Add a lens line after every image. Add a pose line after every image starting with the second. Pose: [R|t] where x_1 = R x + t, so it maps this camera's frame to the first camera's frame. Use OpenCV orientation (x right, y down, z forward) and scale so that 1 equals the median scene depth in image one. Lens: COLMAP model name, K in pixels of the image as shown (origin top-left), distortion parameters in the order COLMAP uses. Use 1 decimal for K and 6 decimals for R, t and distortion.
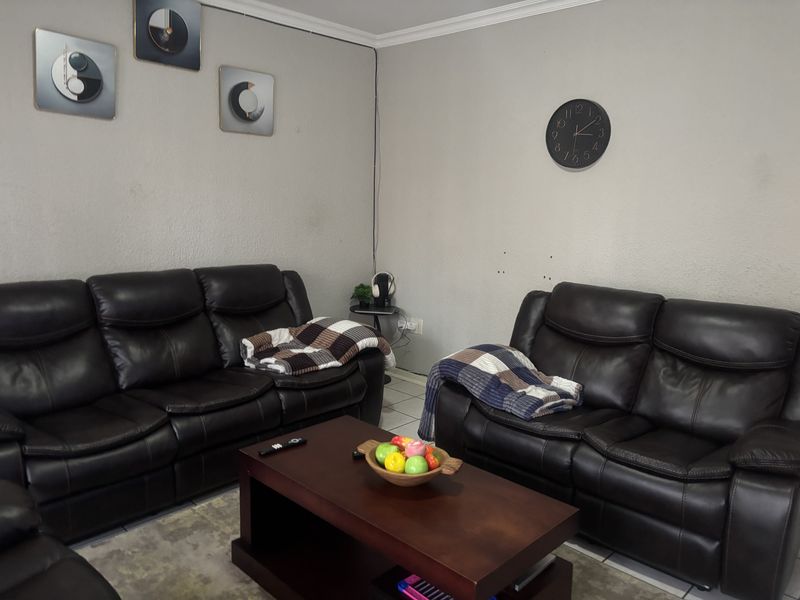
lens RADIAL K [[607.4, 0, 398.7], [0, 607.4, 298.3], [0, 0, 1]] dist [0.048113, -0.059426]
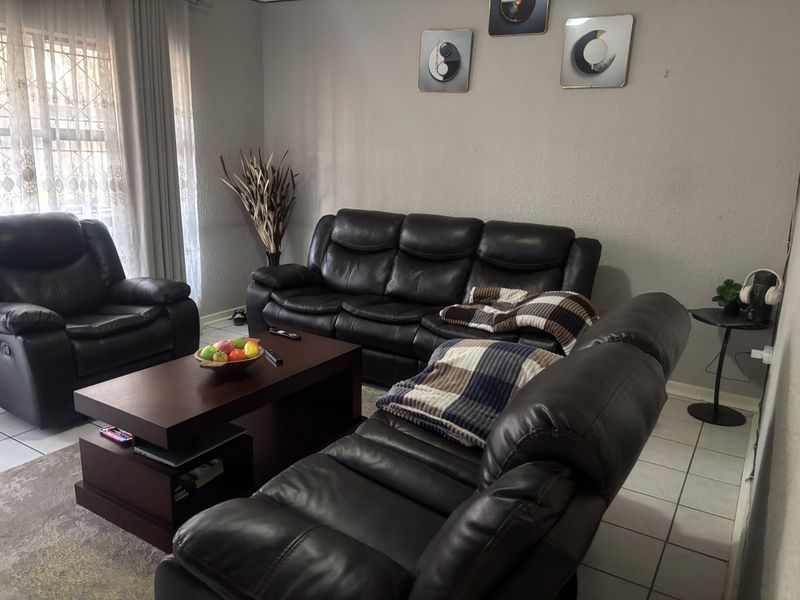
lens RADIAL K [[607.4, 0, 398.5], [0, 607.4, 300.2], [0, 0, 1]] dist [0.048113, -0.059426]
pose [[0.199349, 0.214385, -0.956190, 0.759834], [-0.188692, 0.965912, 0.177226, -0.076027], [0.961590, 0.145096, 0.233006, 0.629244]]
